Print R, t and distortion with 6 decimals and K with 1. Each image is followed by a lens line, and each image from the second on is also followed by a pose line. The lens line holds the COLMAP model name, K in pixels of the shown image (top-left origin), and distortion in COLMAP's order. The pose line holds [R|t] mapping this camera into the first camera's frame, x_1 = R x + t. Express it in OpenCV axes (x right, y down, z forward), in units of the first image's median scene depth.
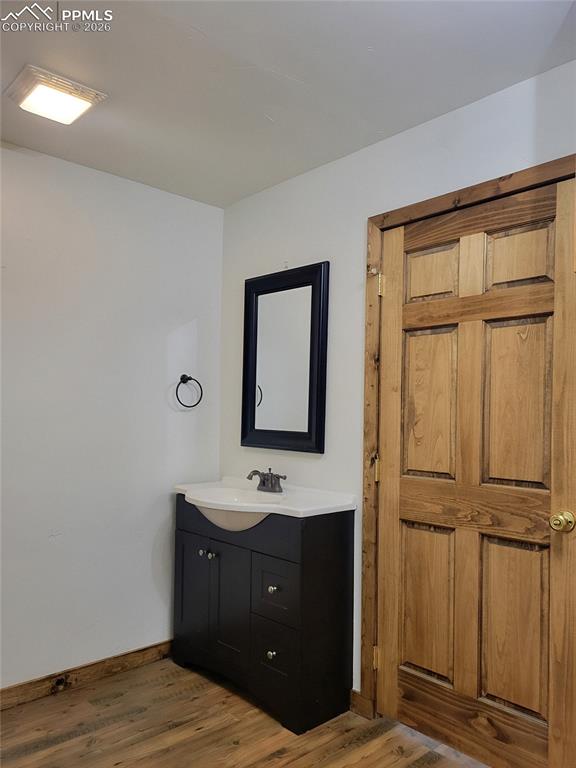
lens RADIAL K [[589.7, 0, 306.6], [0, 589.7, 431.8], [0, 0, 1]] dist [0.043740, -0.015465]
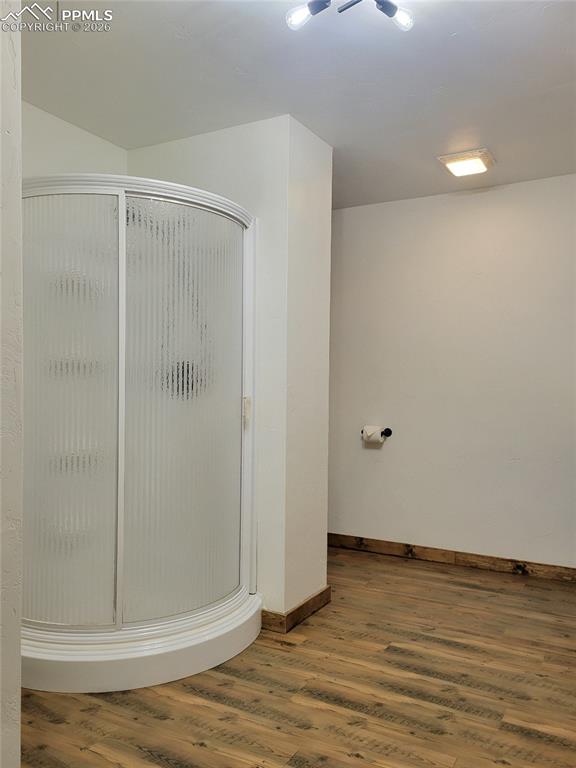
lens RADIAL K [[589.7, 0, 271.1], [0, 589.7, 399.2], [0, 0, 1]] dist [0.043740, -0.015465]
pose [[0.276549, 0.009728, -0.960950, 0.769999], [-0.031049, 0.999517, 0.001183, 0.049515], [0.960498, 0.029509, 0.276718, 0.061396]]
